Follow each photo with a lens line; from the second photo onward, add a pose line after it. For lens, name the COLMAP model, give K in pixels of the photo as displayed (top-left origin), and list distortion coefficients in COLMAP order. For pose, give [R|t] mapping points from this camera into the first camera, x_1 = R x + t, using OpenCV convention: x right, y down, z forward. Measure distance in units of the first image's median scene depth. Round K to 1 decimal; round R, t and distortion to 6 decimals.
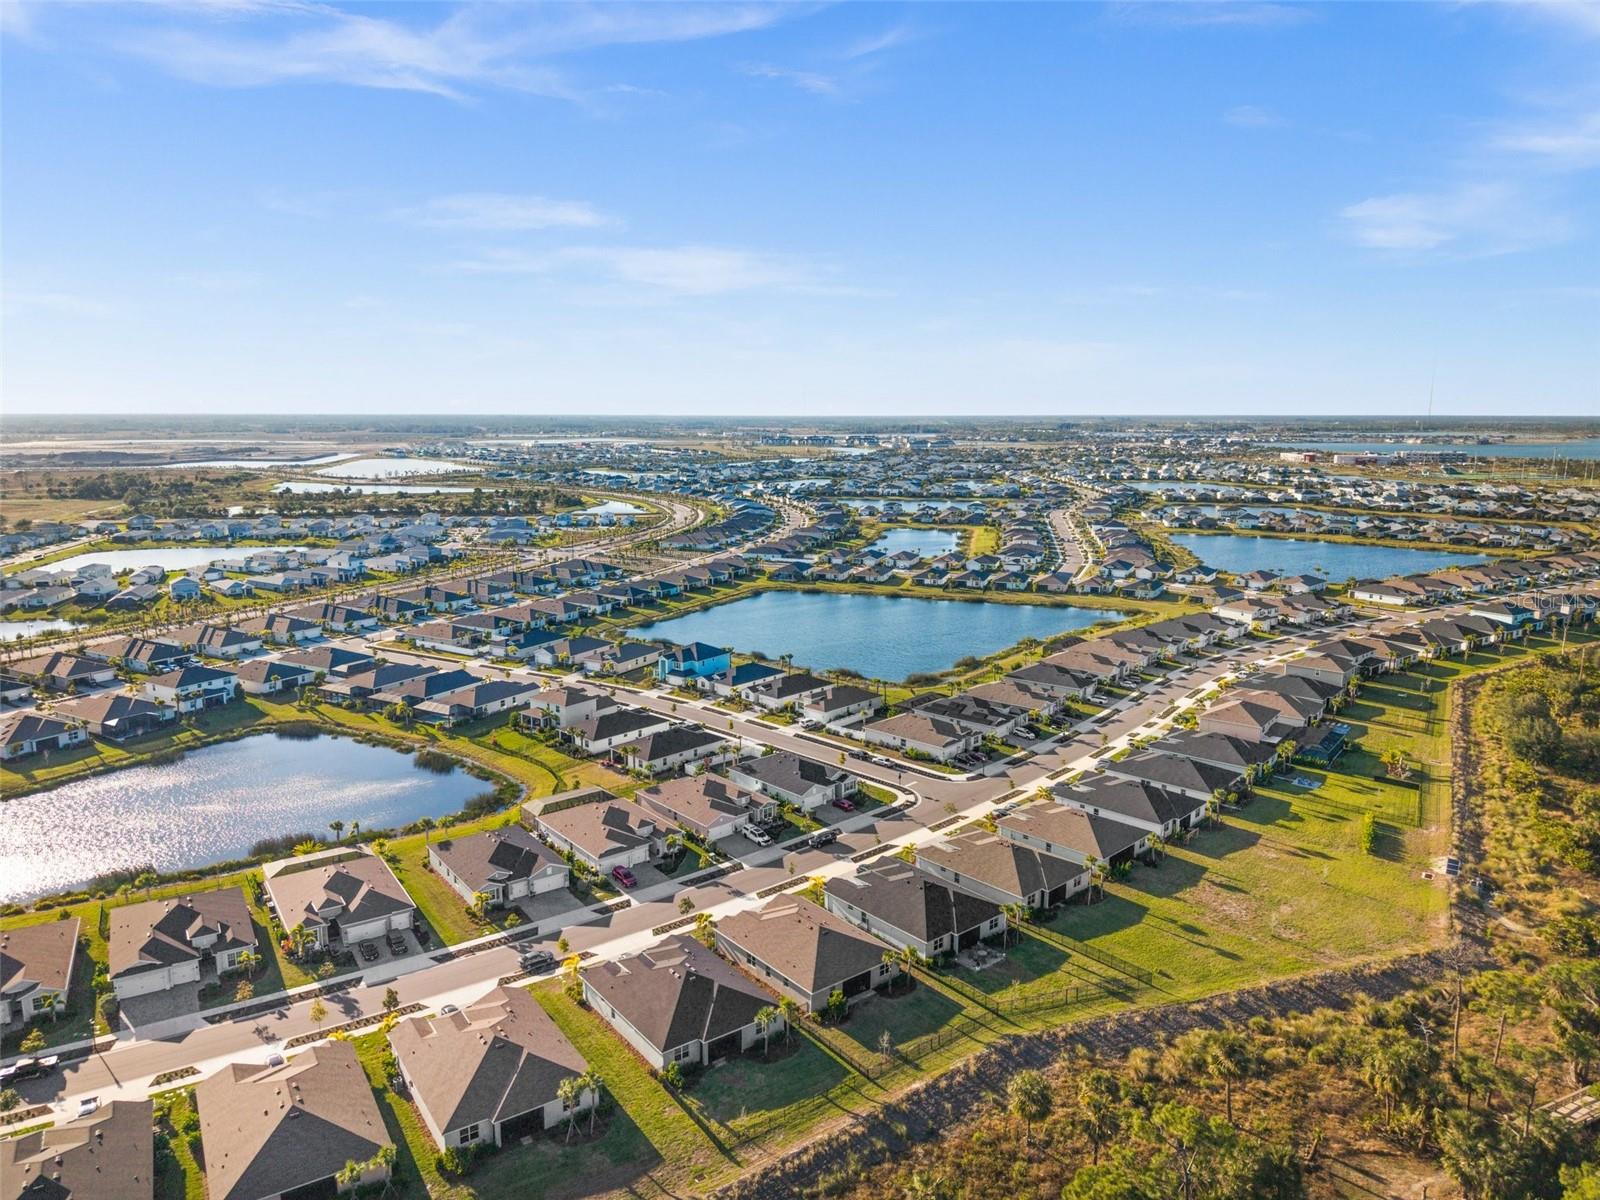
lens RADIAL K [[1075.6, 0, 790.2], [0, 1075.6, 591.8], [0, 0, 1]] dist [0.013747, -0.007082]
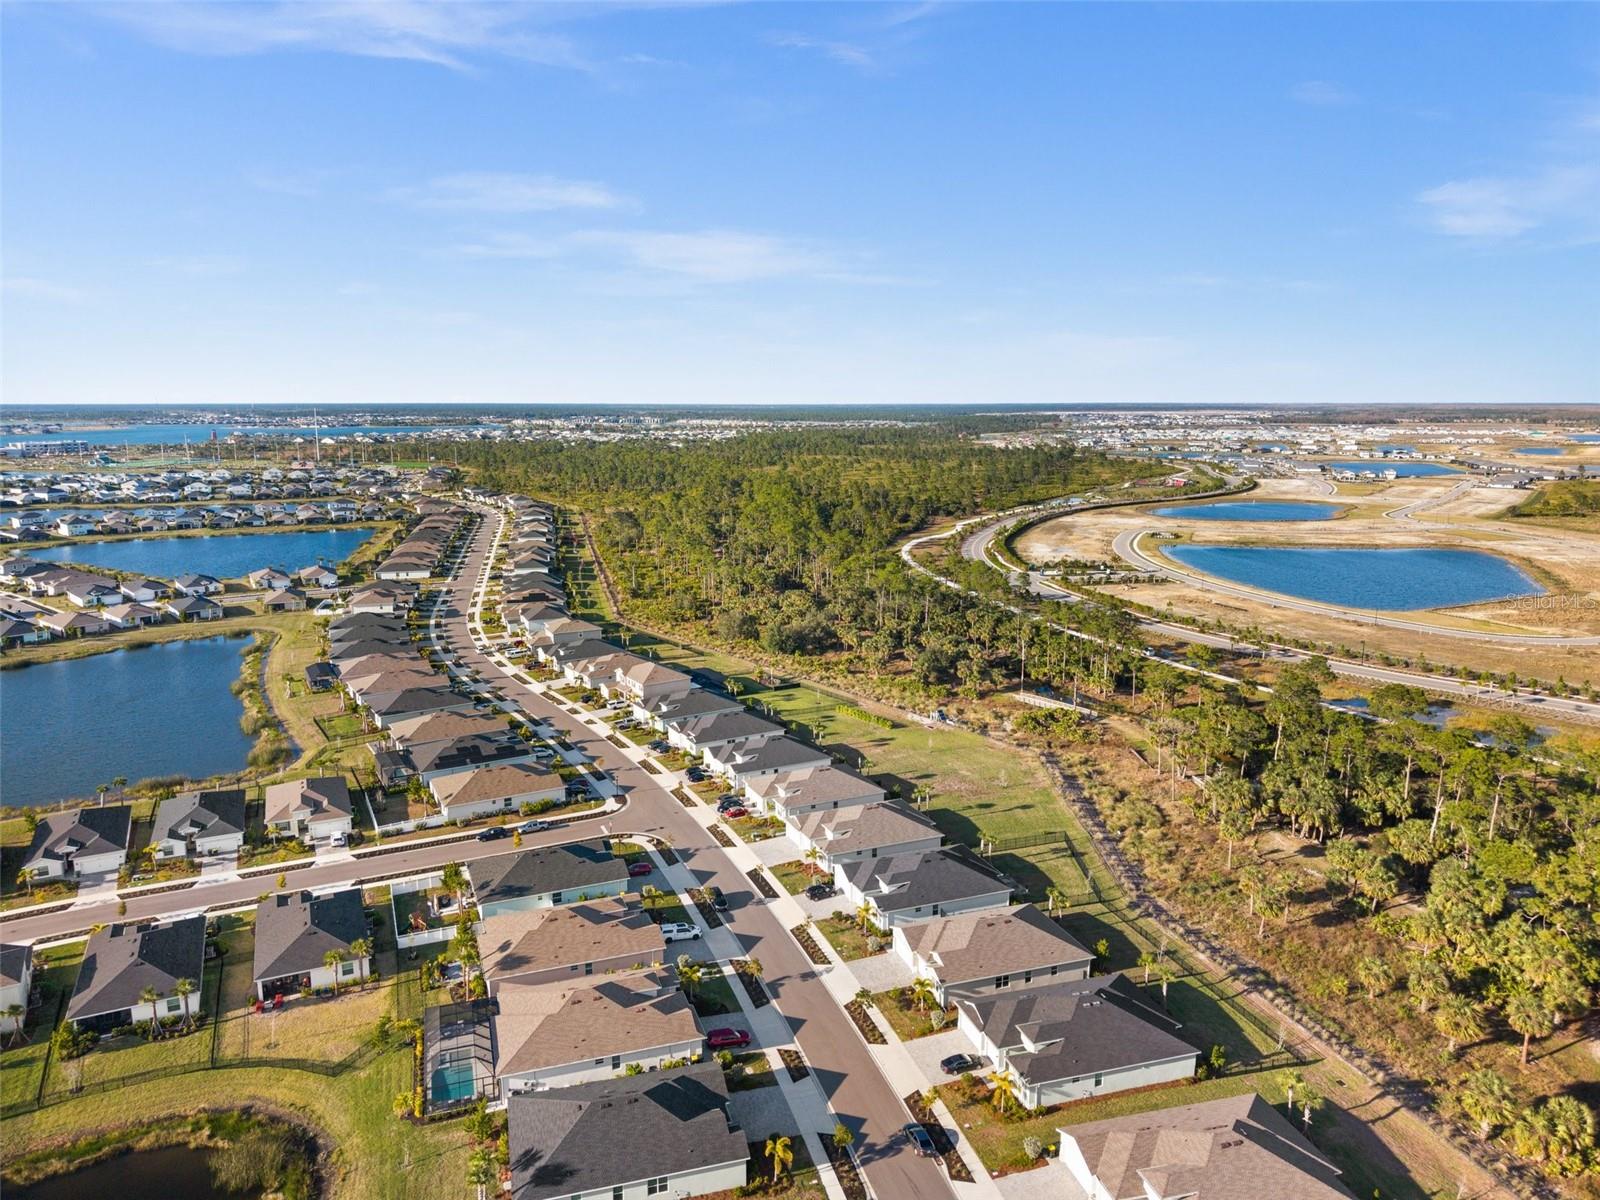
lens RADIAL K [[1075.6, 0, 790.2], [0, 1075.6, 591.8], [0, 0, 1]] dist [0.013747, -0.007082]
pose [[0.332015, -0.168212, 0.928155, -0.738956], [0.157397, 0.980056, 0.121315, -0.110418], [-0.930049, 0.105811, 0.351869, 0.647051]]
